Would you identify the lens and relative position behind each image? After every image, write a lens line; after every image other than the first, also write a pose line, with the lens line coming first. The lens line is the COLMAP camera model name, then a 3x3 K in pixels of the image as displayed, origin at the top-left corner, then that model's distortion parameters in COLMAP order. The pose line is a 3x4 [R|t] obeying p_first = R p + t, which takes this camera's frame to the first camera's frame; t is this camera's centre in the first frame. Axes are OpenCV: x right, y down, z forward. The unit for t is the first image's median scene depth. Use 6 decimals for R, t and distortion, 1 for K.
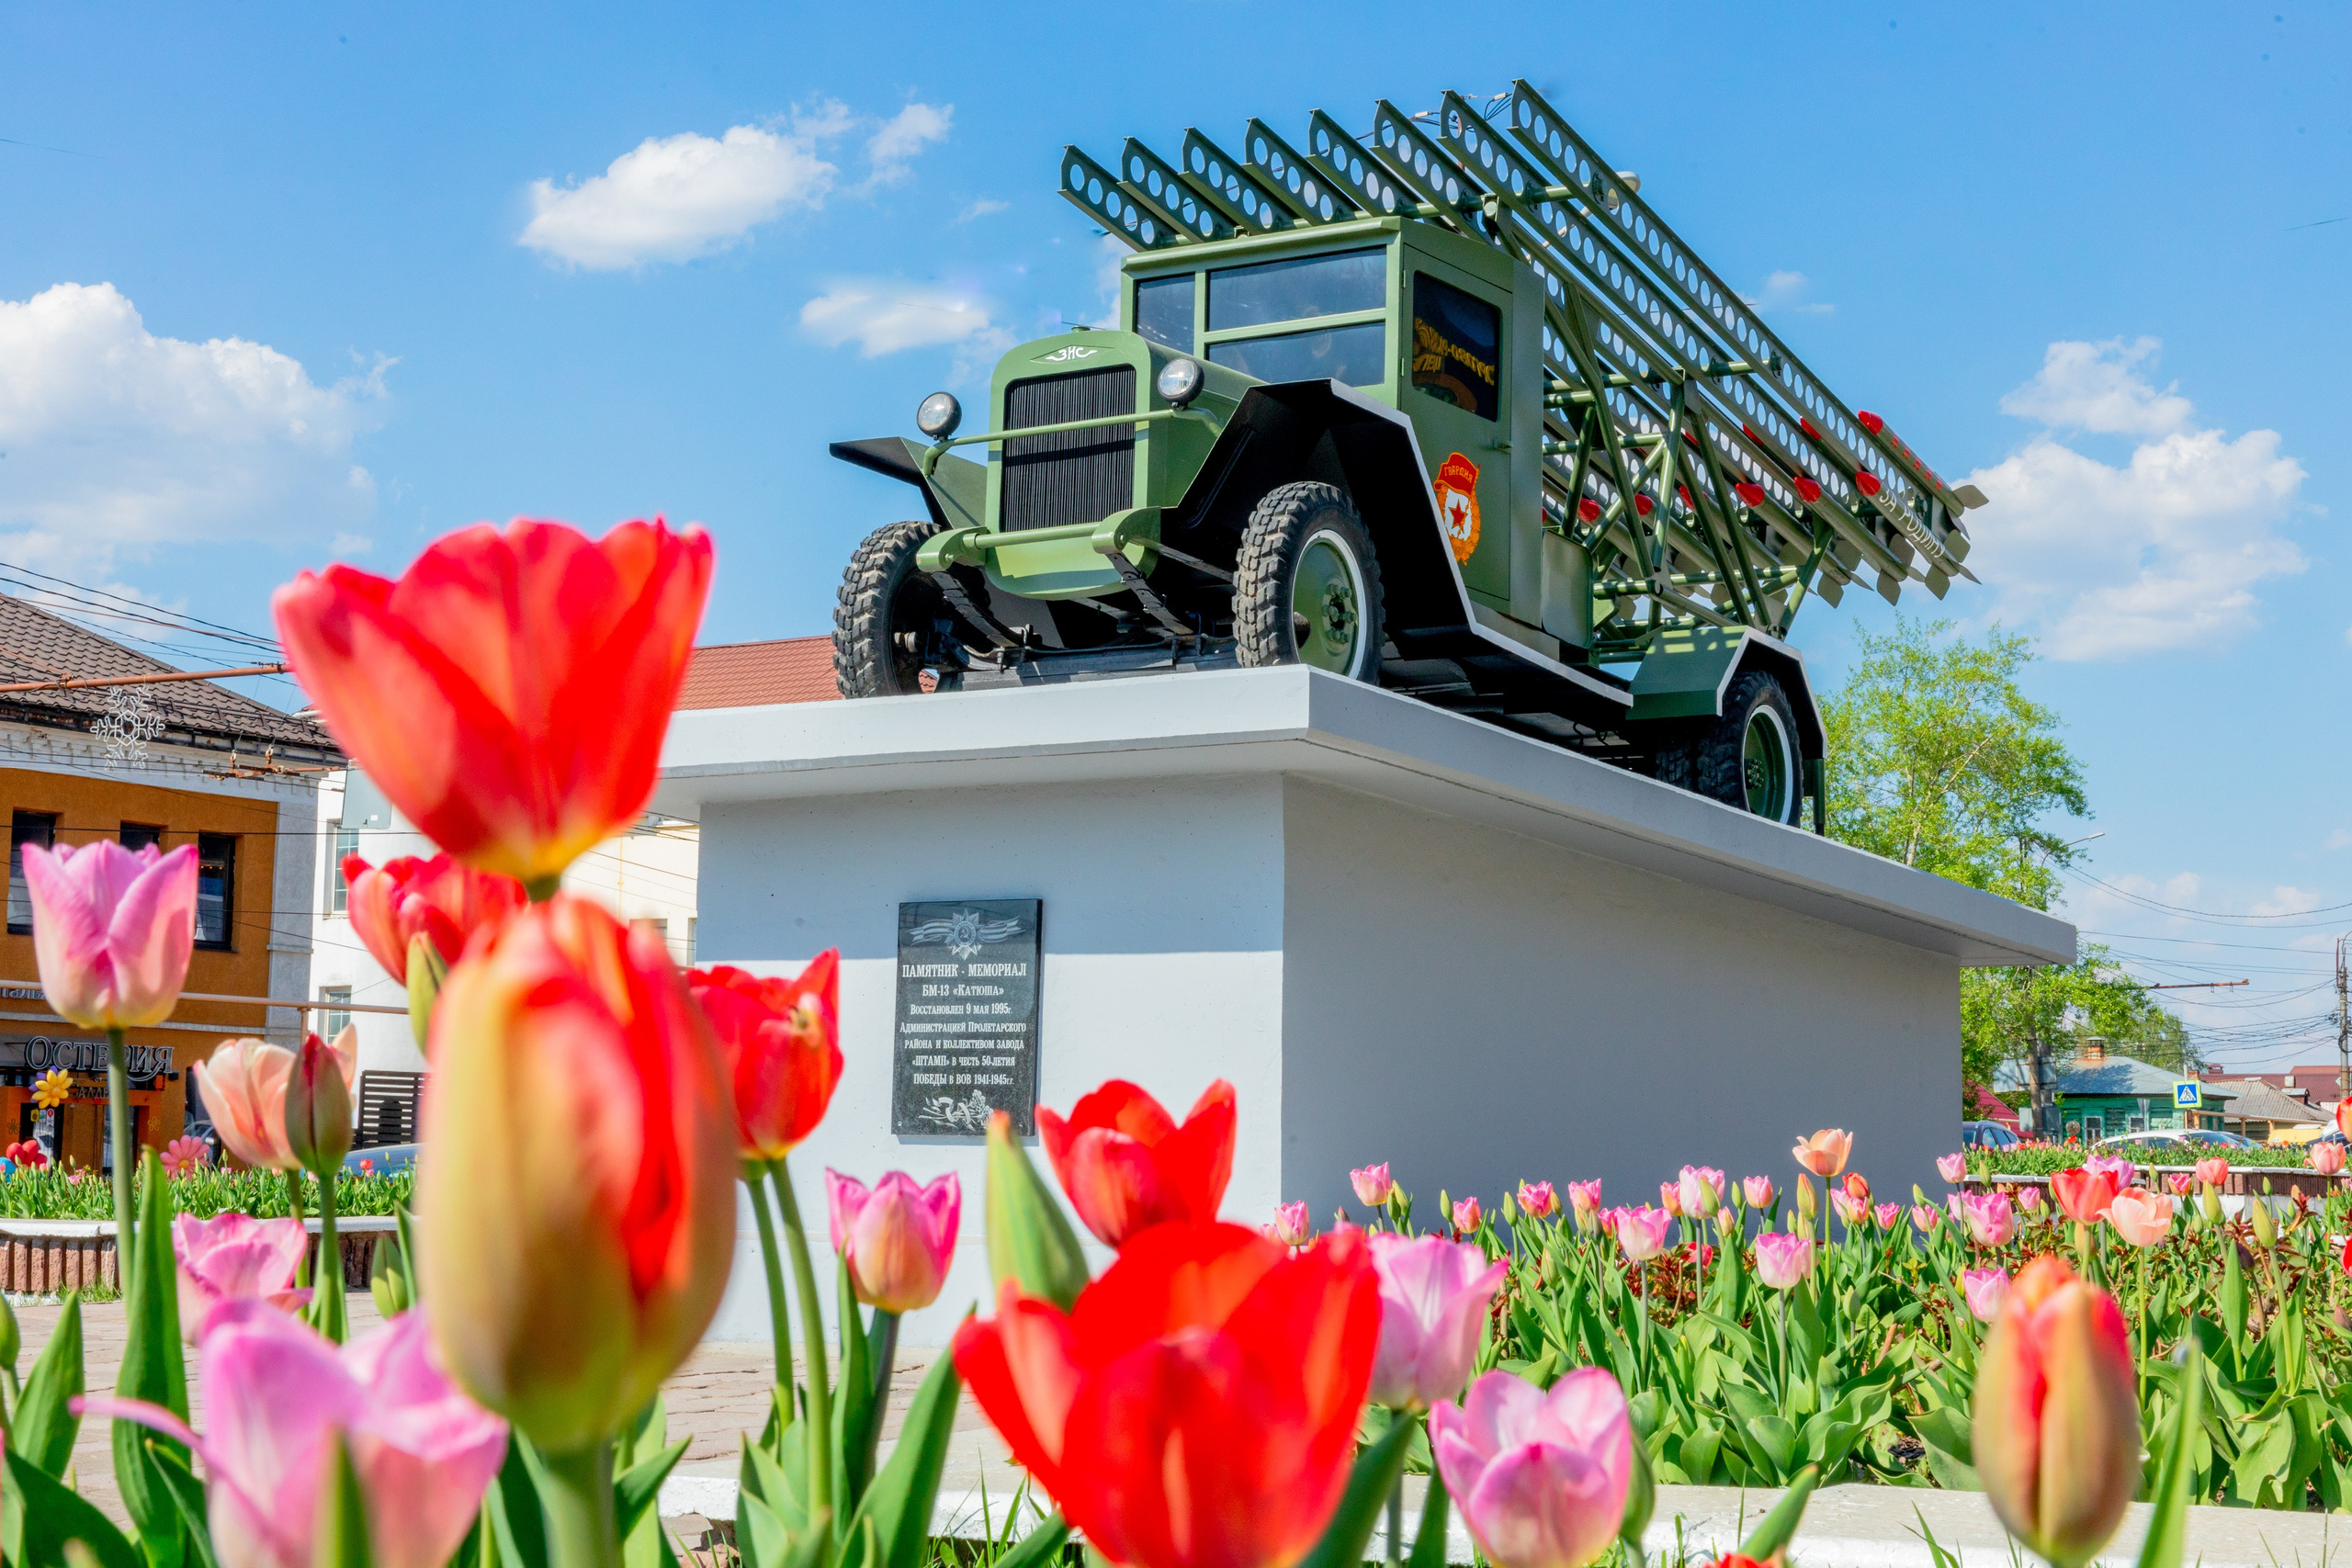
lens RADIAL K [[3402.3, 0, 1176.0], [0, 3402.3, 784.0], [0, 0, 1]] dist [0.015289, 0.009854]
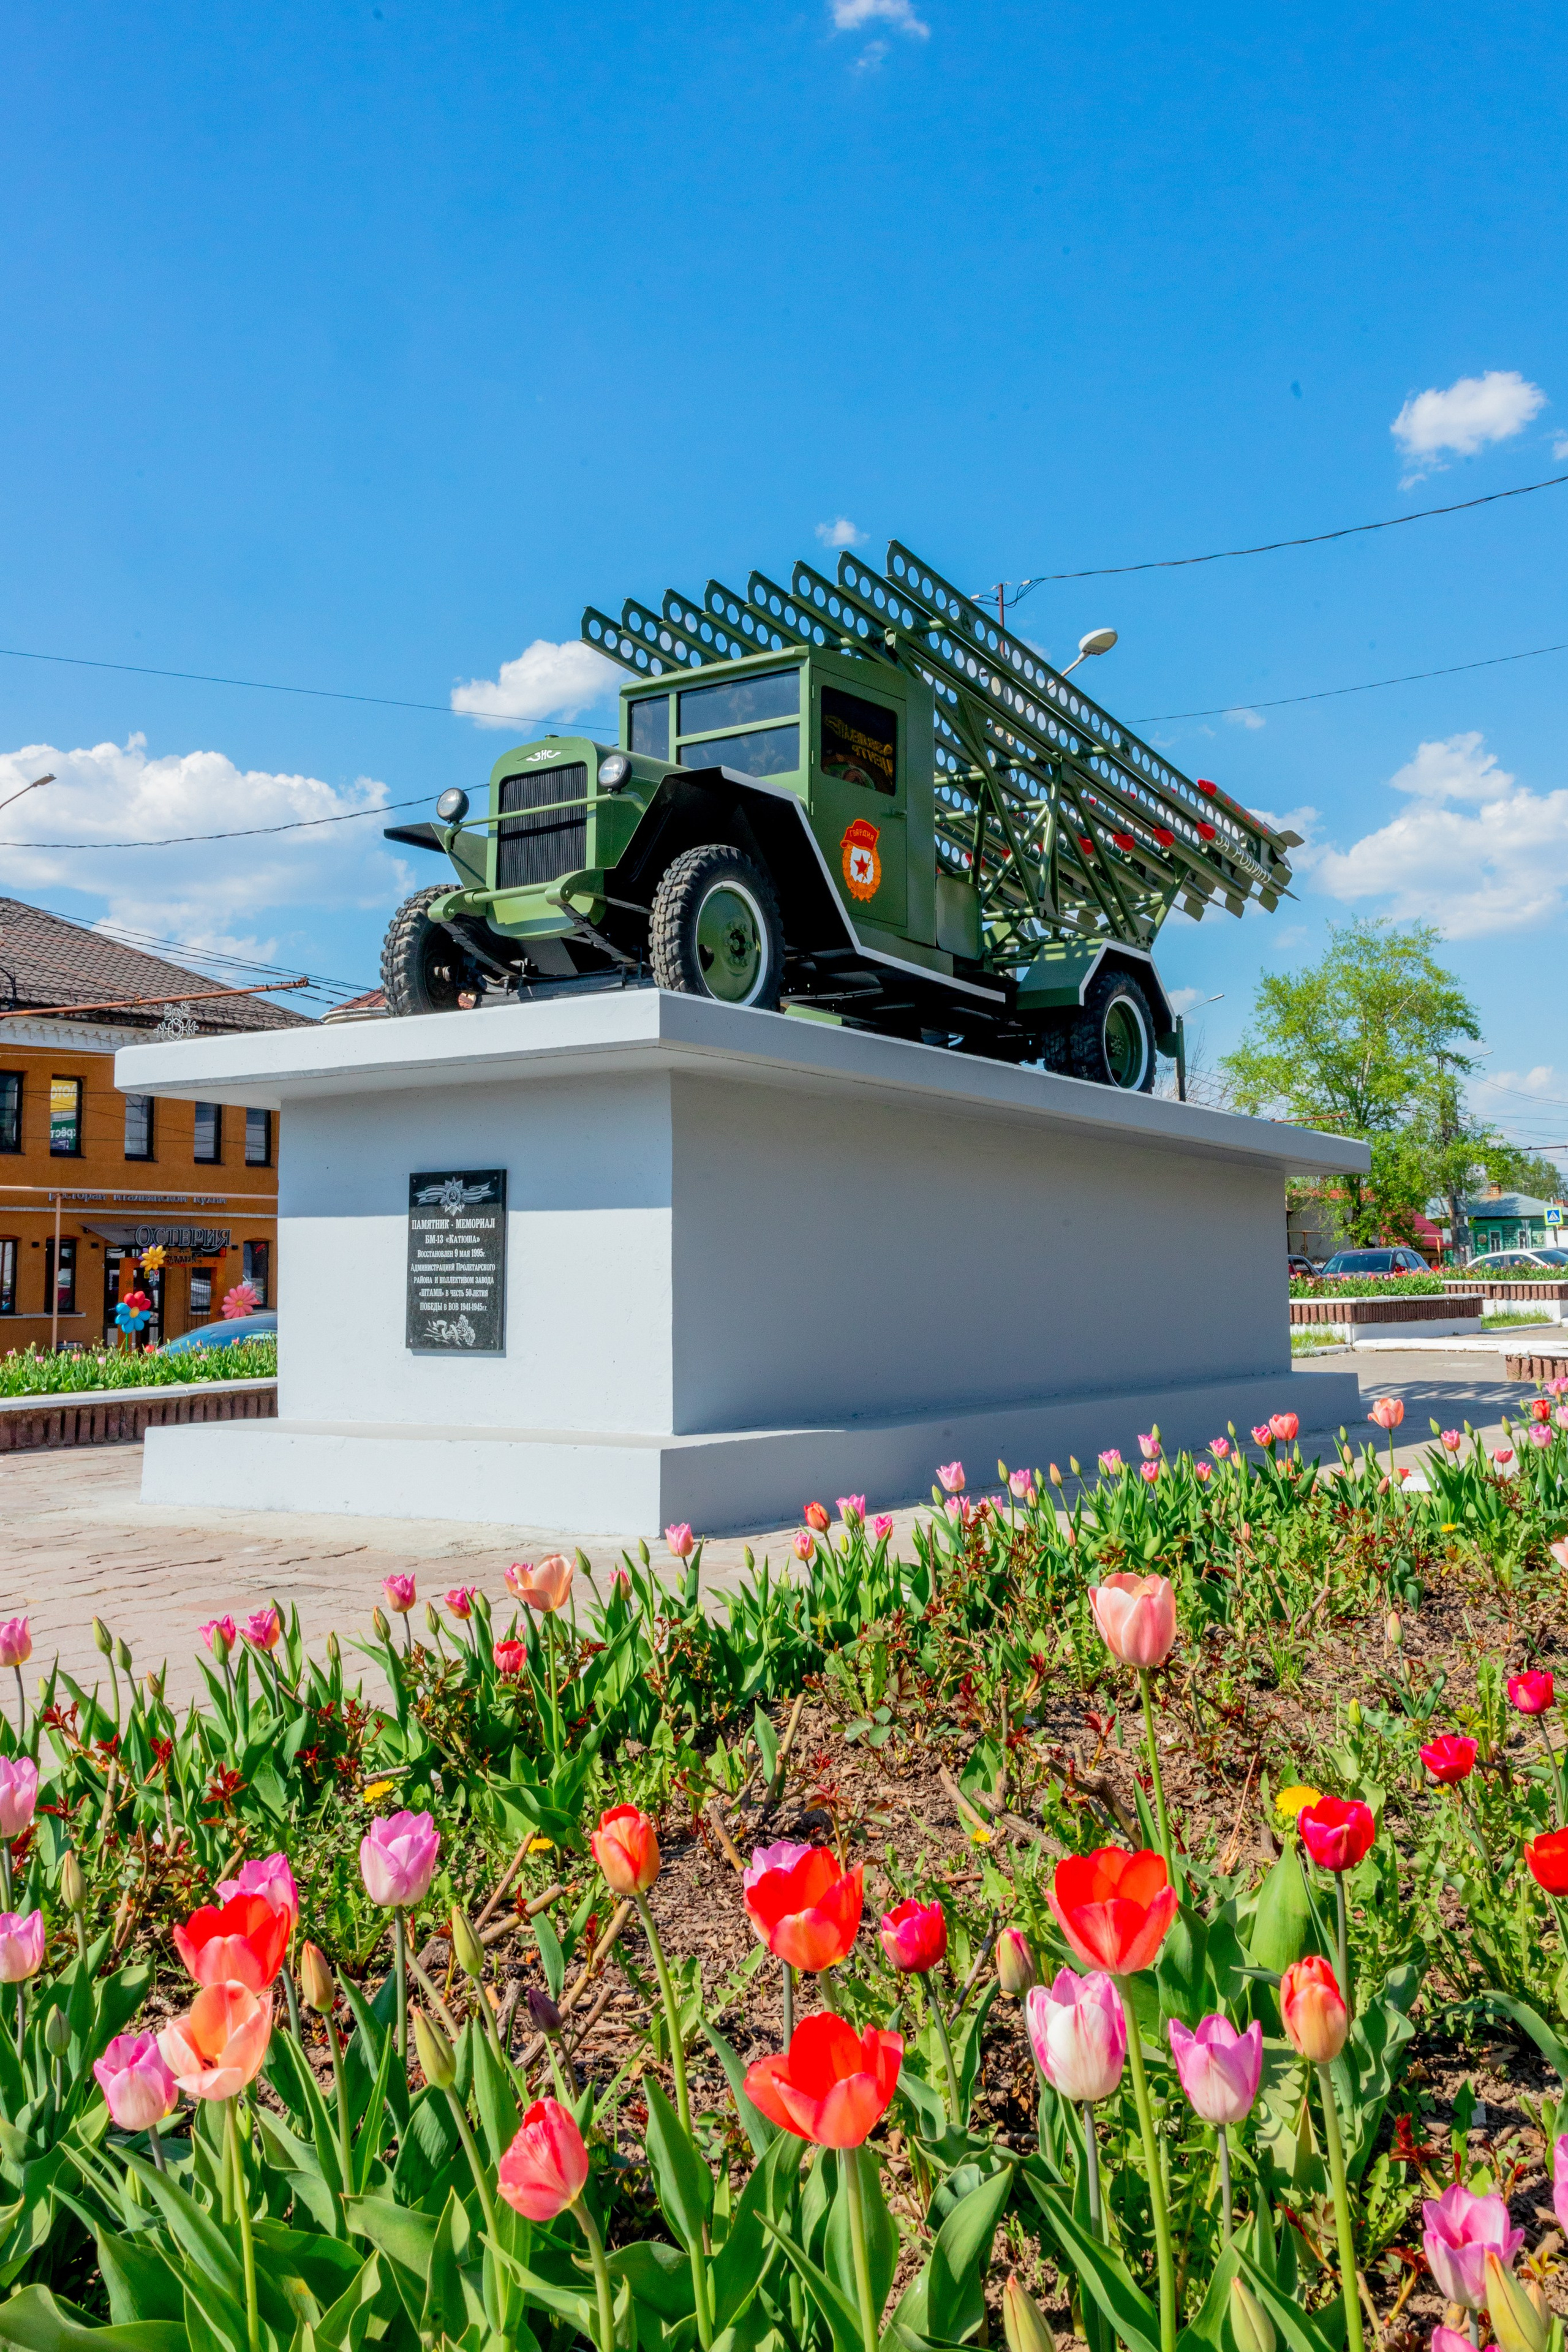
lens RADIAL K [[2103.9, 0, 807.3], [0, 2103.9, 1042.0], [0, 0, 1]] dist [0.010584, 0.004355]
pose [[0.998016, -0.030514, -0.055078, 0.115460], [0.030672, 0.999527, 0.002031, -0.012536], [0.054990, -0.003717, 0.998480, 0.181317]]
